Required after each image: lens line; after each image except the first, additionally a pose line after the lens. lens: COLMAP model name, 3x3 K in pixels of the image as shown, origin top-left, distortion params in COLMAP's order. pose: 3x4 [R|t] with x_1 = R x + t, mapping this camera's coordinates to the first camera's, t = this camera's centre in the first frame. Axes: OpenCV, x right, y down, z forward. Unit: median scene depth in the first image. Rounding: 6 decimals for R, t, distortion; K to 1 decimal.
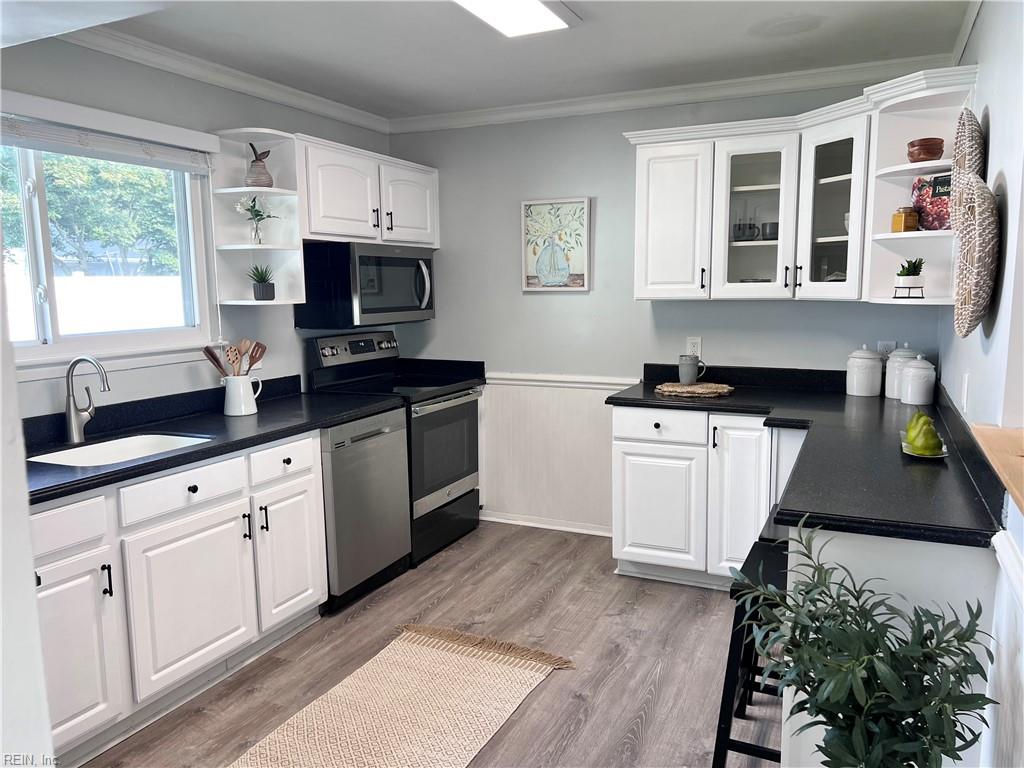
lens RADIAL K [[769.7, 0, 516.6], [0, 769.7, 391.8], [0, 0, 1]] dist [0.066117, -0.069069]
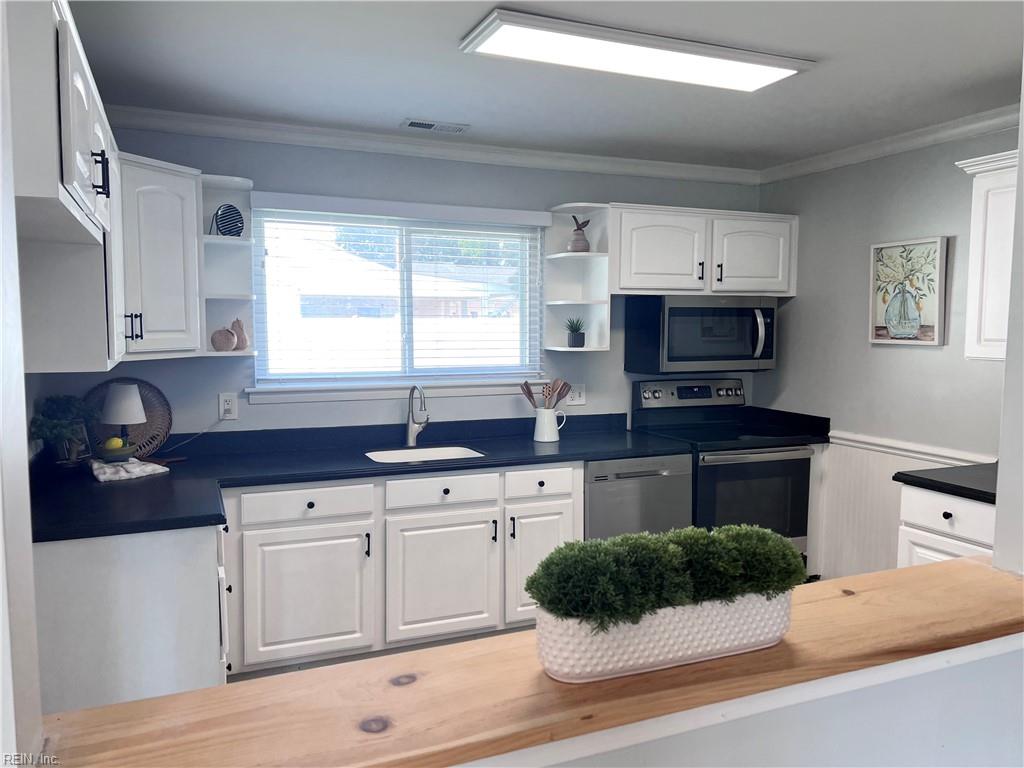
lens RADIAL K [[769.7, 0, 508.0], [0, 769.7, 380.7], [0, 0, 1]] dist [0.066117, -0.069069]
pose [[0.740798, 0.063155, -0.668753, 0.349824], [-0.103773, 0.994378, -0.021046, -0.029395], [0.663664, 0.084989, 0.743187, 0.066389]]
